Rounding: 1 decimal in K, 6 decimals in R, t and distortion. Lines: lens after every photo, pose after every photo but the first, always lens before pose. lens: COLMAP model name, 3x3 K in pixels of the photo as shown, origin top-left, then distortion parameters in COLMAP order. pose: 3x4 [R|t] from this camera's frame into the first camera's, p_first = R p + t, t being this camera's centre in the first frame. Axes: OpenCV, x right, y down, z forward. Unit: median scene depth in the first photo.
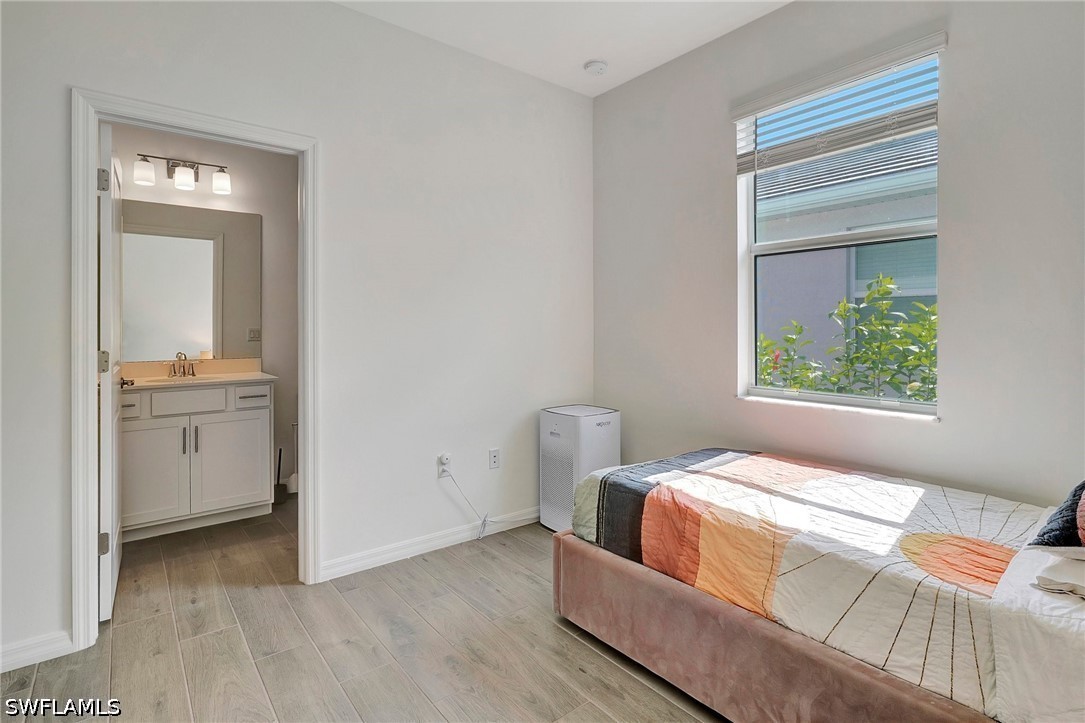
lens RADIAL K [[535.5, 0, 543.1], [0, 535.5, 320.8], [0, 0, 1]] dist [0.002064, 0.000852]
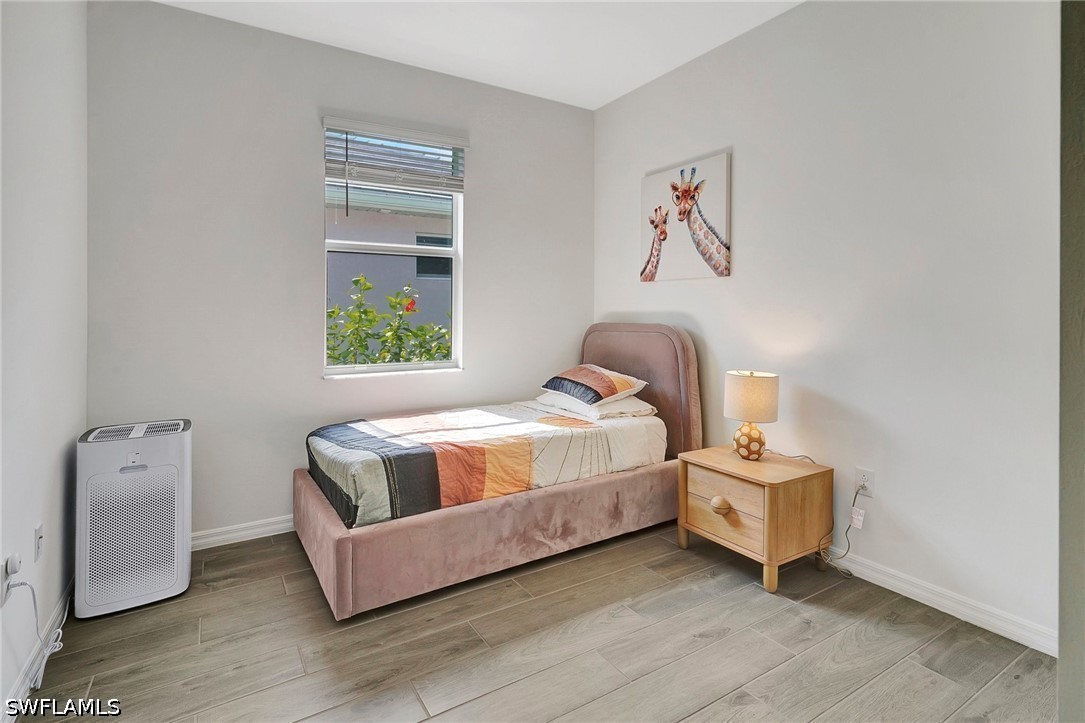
lens RADIAL K [[543.2, 0, 541.8], [0, 543.2, 309.4], [0, 0, 1]] dist [0.029145, 0.000610]
pose [[0.112310, 0.008410, 0.993638, -1.033417], [-0.010737, 0.999916, -0.007250, 0.005948], [-0.993615, -0.009854, 0.112391, 0.633689]]
